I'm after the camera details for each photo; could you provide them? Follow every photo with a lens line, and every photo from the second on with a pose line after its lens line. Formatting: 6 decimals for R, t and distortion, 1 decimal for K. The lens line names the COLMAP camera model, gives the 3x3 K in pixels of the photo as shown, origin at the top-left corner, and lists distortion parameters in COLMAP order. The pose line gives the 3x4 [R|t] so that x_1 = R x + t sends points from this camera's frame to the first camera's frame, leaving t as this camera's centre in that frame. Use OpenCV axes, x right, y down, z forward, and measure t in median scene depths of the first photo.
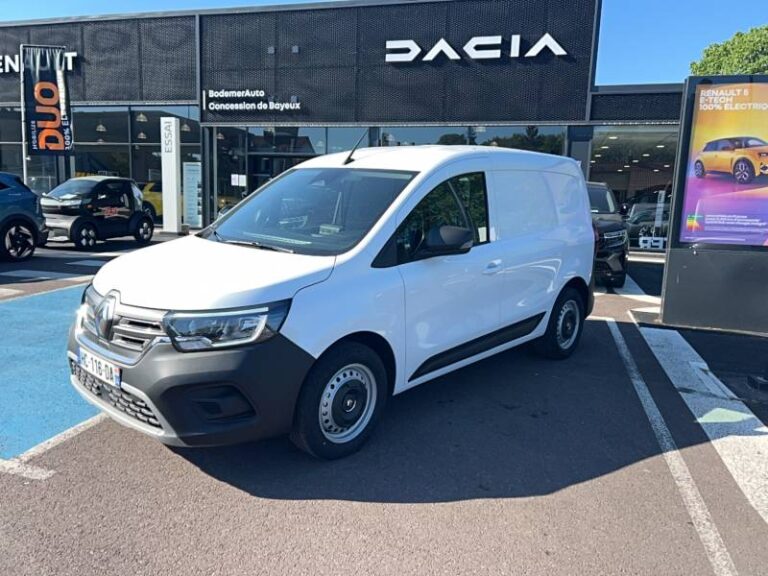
lens RADIAL K [[578.3, 0, 382.5], [0, 578.3, 286.8], [0, 0, 1]] dist [0.049497, -0.050025]
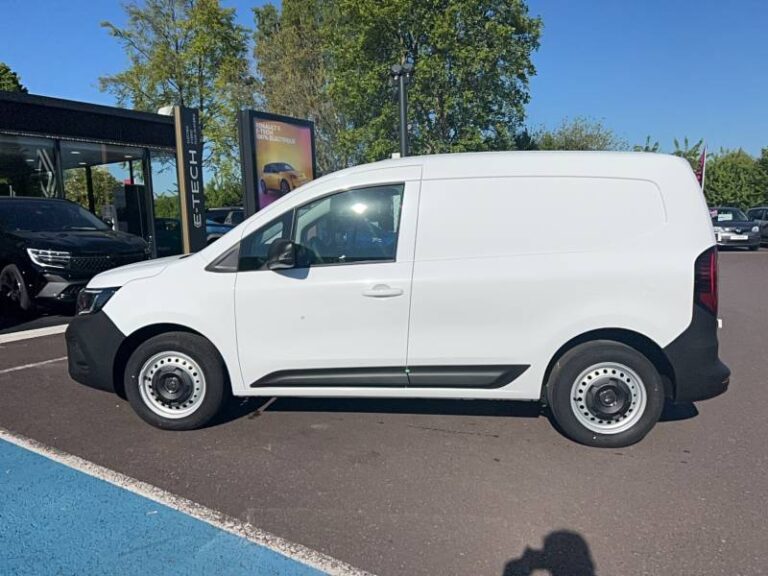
lens RADIAL K [[578.3, 0, 381.1], [0, 578.3, 288.3], [0, 0, 1]] dist [0.049497, -0.050025]
pose [[0.287844, -0.157783, 0.944590, -0.258501], [0.177007, 0.978106, 0.109442, -0.037180], [-0.941177, 0.135696, 0.309470, 0.188803]]
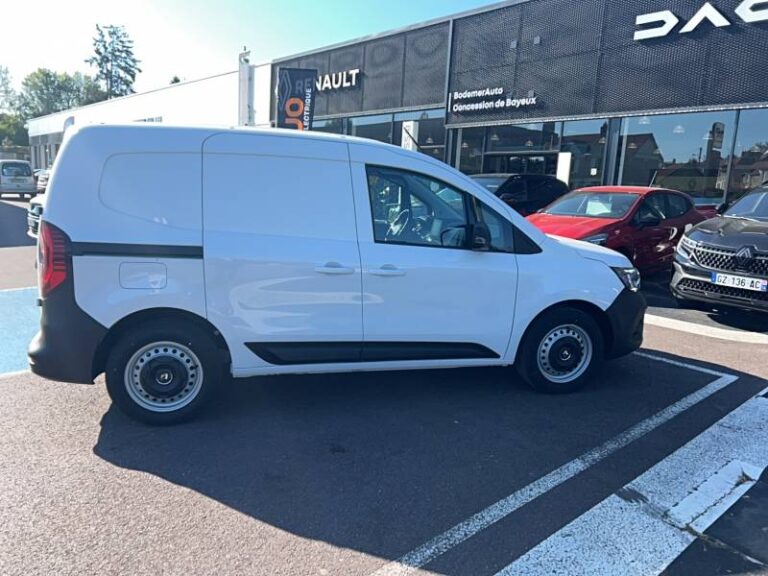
lens RADIAL K [[578.3, 0, 381.3], [0, 578.3, 286.1], [0, 0, 1]] dist [0.049497, -0.050025]
pose [[0.839501, 0.096222, -0.534771, 0.192268], [-0.098725, 0.994825, 0.024017, -0.013274], [0.534315, 0.032633, 0.844655, 0.093293]]
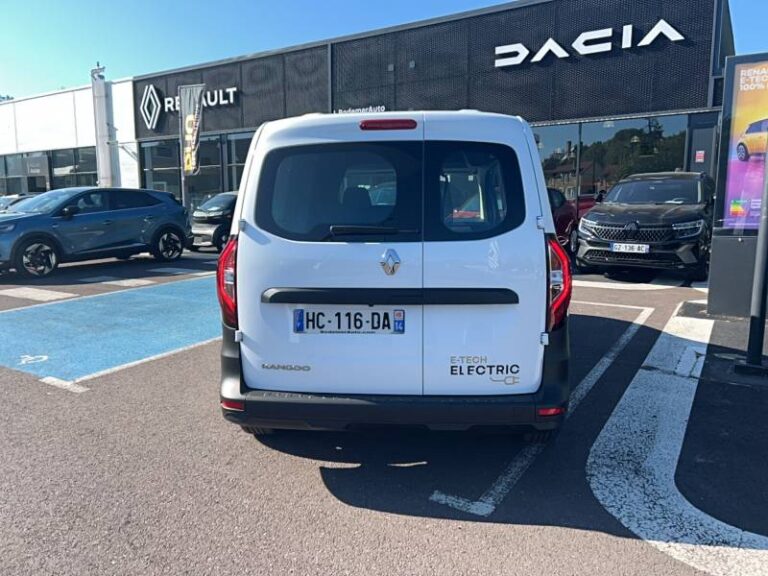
lens RADIAL K [[578.3, 0, 381.9], [0, 578.3, 285.9], [0, 0, 1]] dist [0.049497, -0.050025]
pose [[0.957513, 0.001976, -0.288383, 0.114624], [-0.006210, 0.999886, -0.013767, 0.015596], [0.288323, 0.014973, 0.957416, -0.037781]]
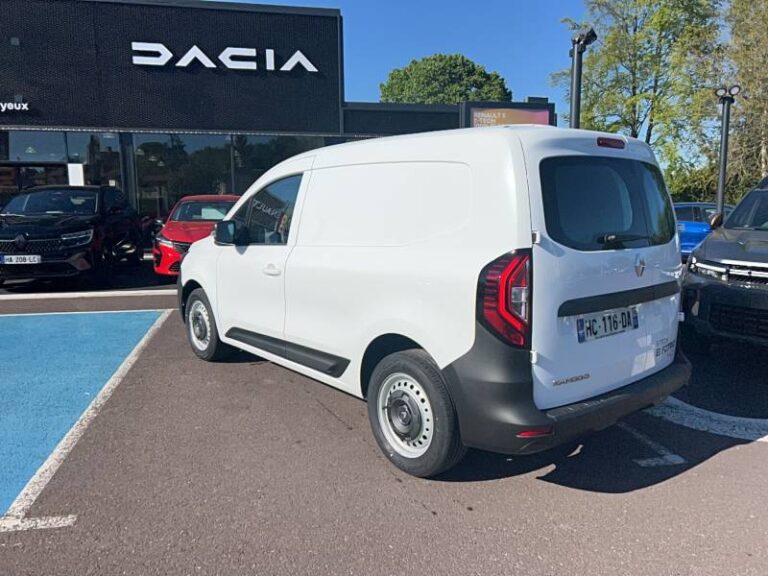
lens RADIAL K [[578.3, 0, 381.5], [0, 578.3, 285.7], [0, 0, 1]] dist [0.049497, -0.050025]
pose [[0.884634, -0.098424, 0.455779, -0.107483], [0.105501, 0.994369, 0.009961, 0.001217], [-0.454193, 0.039273, 0.890037, -0.005835]]
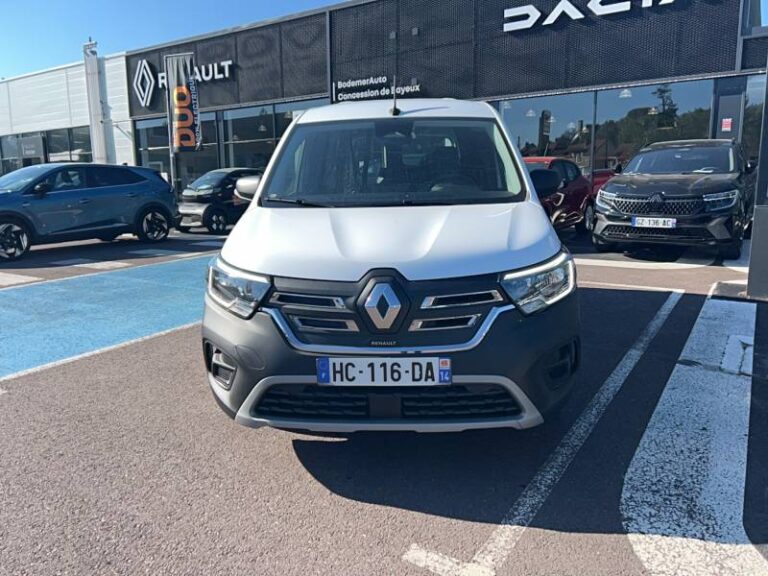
lens RADIAL K [[578.3, 0, 381.9], [0, 578.3, 287.2], [0, 0, 1]] dist [0.049497, -0.050025]
pose [[0.952694, 0.005475, -0.303883, 0.111080], [-0.000158, 0.999847, 0.017519, 0.016753], [0.303933, -0.016643, 0.952548, 0.019519]]
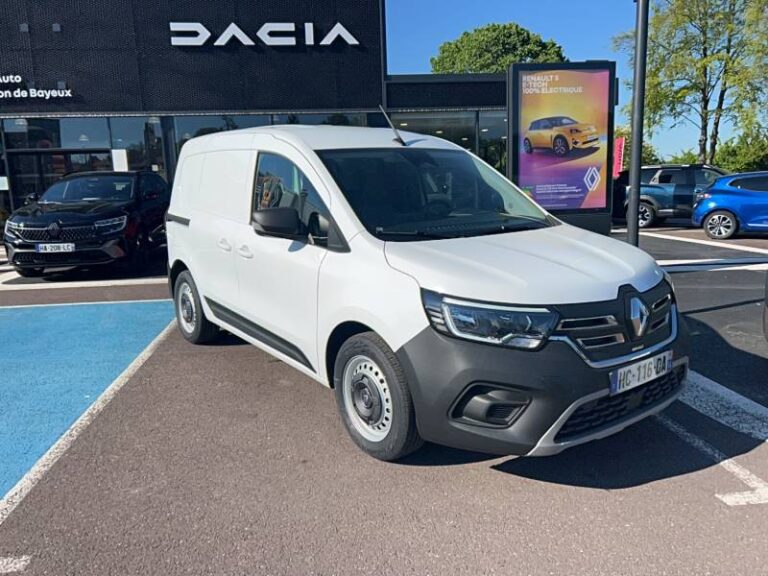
lens RADIAL K [[578.3, 0, 381.6], [0, 578.3, 286.8], [0, 0, 1]] dist [0.049497, -0.050025]
pose [[0.921728, -0.123438, 0.367668, -0.077438], [0.118766, 0.992291, 0.035404, -0.001187], [-0.369204, 0.011034, 0.929283, 0.024411]]
